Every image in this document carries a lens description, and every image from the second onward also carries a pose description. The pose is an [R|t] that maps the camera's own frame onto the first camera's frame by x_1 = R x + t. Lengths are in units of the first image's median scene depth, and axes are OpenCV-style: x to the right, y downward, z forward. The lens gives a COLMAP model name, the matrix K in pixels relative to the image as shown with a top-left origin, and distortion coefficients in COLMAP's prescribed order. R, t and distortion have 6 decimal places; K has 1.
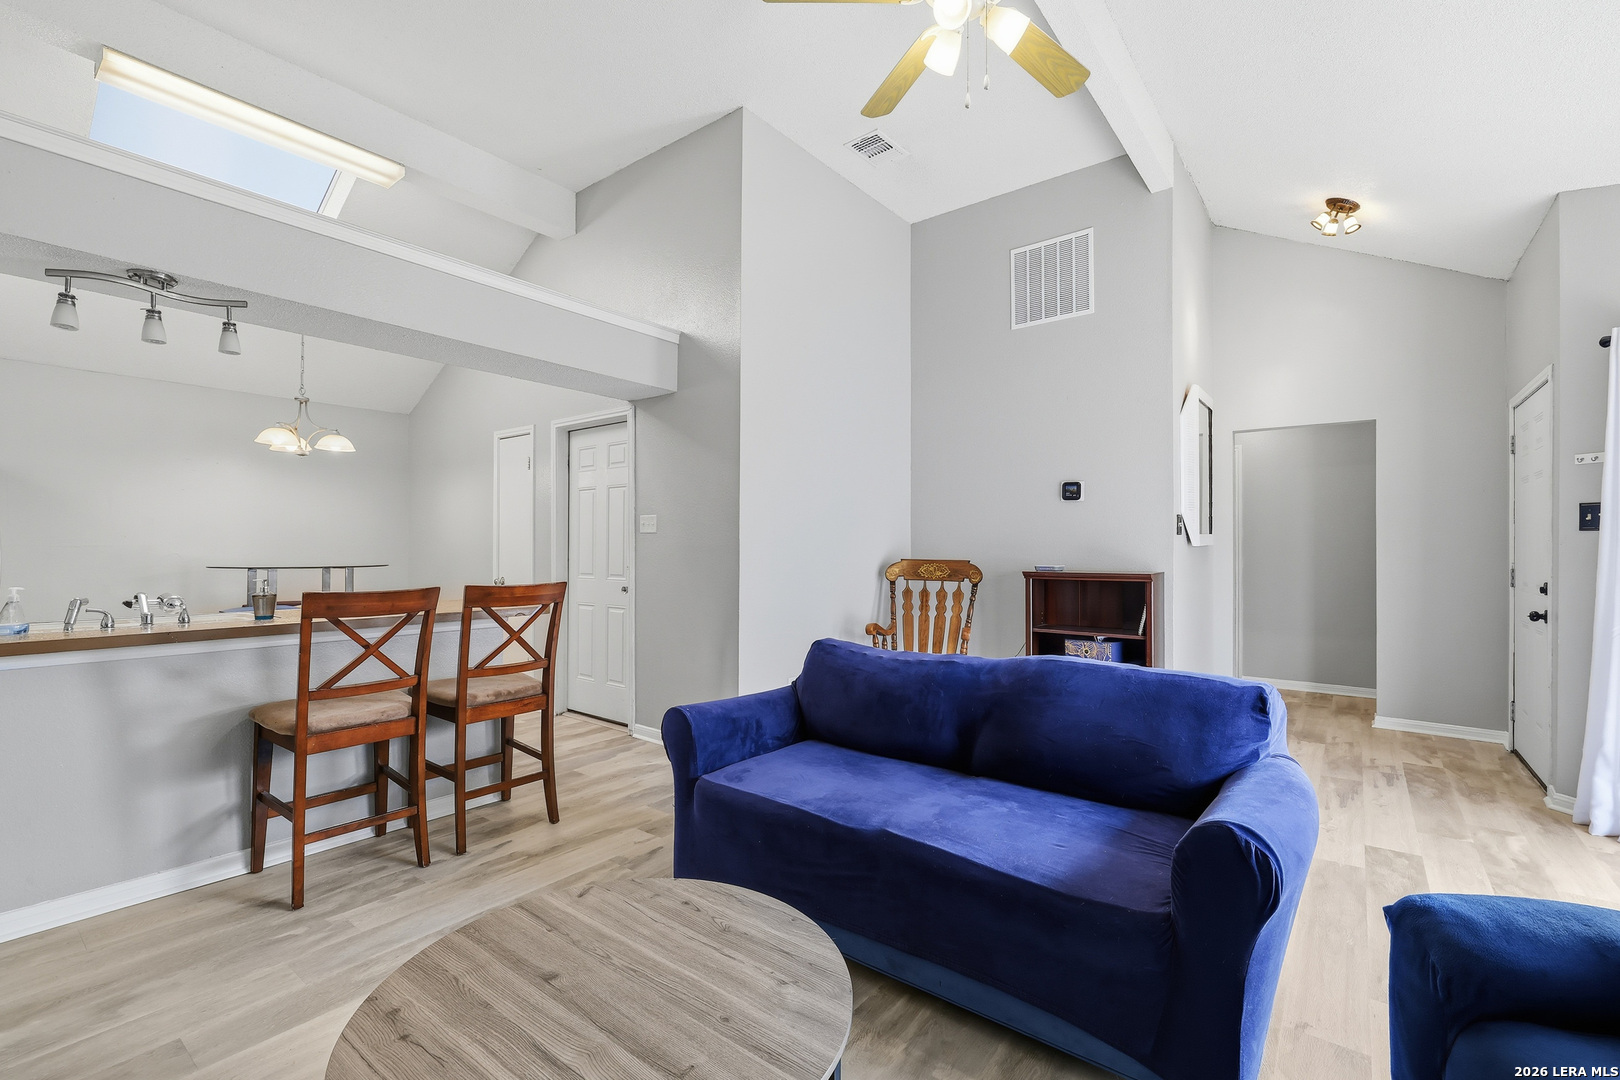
lens RADIAL K [[710.4, 0, 786.0], [0, 710.4, 531.2], [0, 0, 1]] dist [-0.003214, 0.000123]
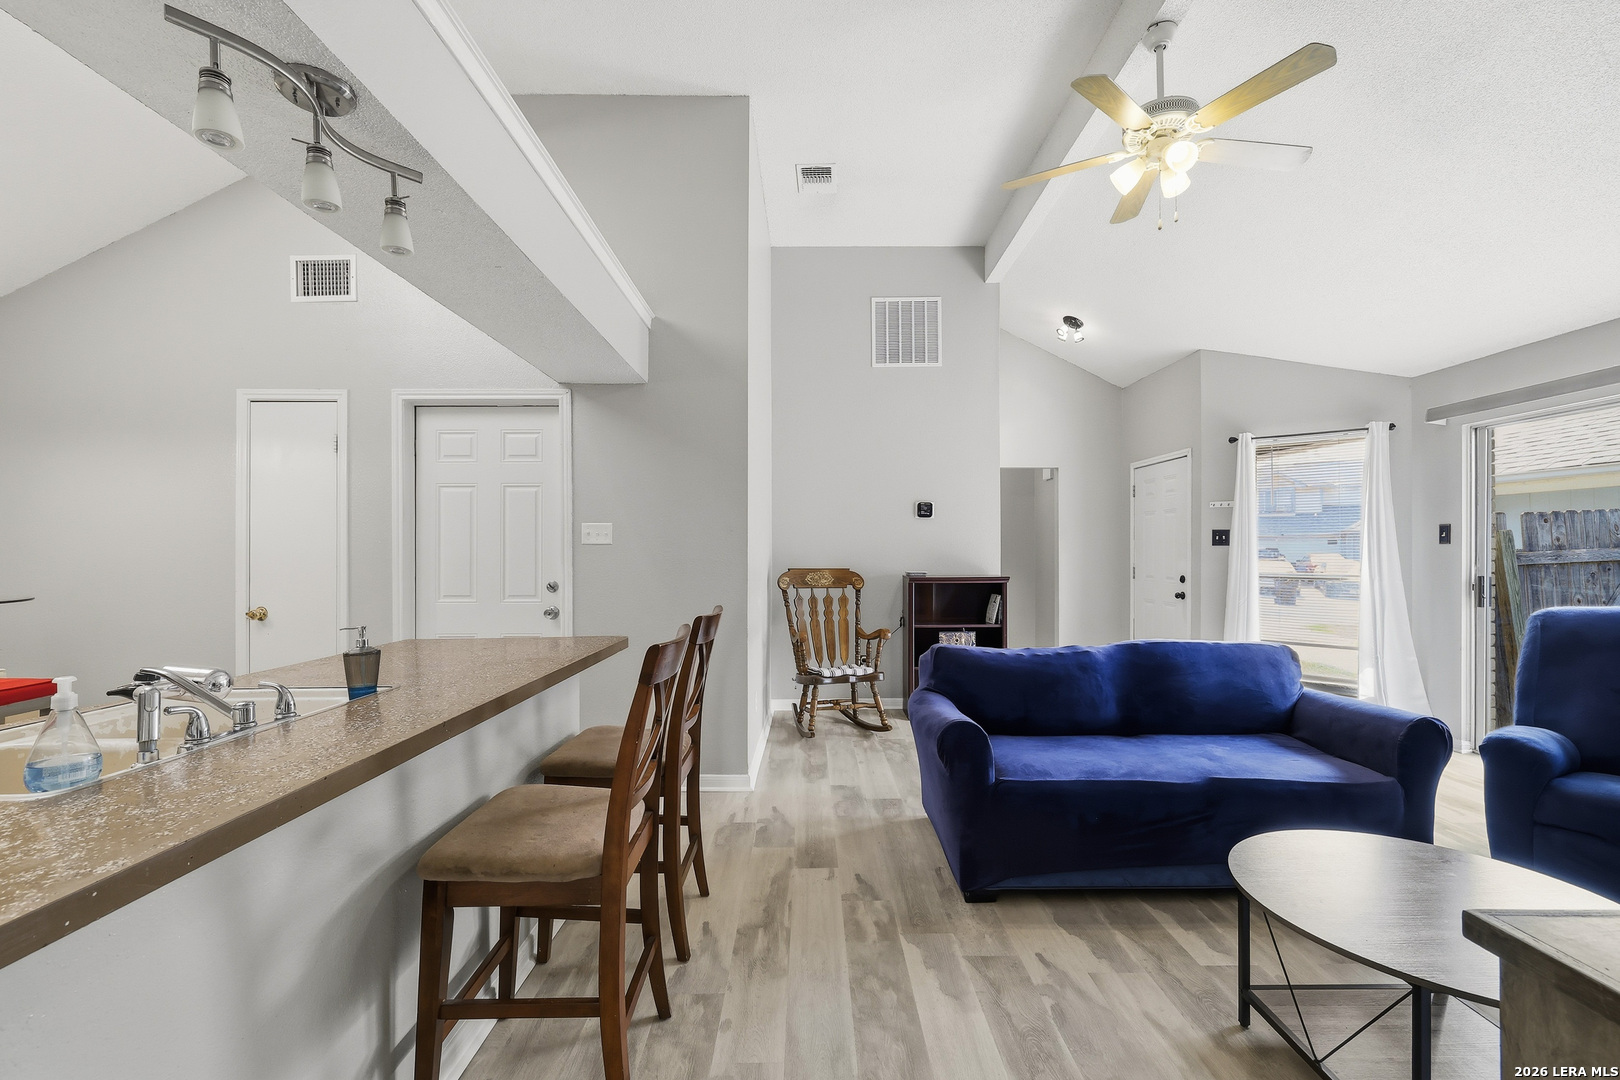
lens RADIAL K [[710.4, 0, 802.7], [0, 710.4, 539.4], [0, 0, 1]] dist [-0.003214, 0.000123]
pose [[0.779706, 0.005474, 0.626121, -0.527286], [-0.008950, 0.999957, 0.002402, -0.007178], [-0.626081, -0.007476, 0.779722, 0.186902]]
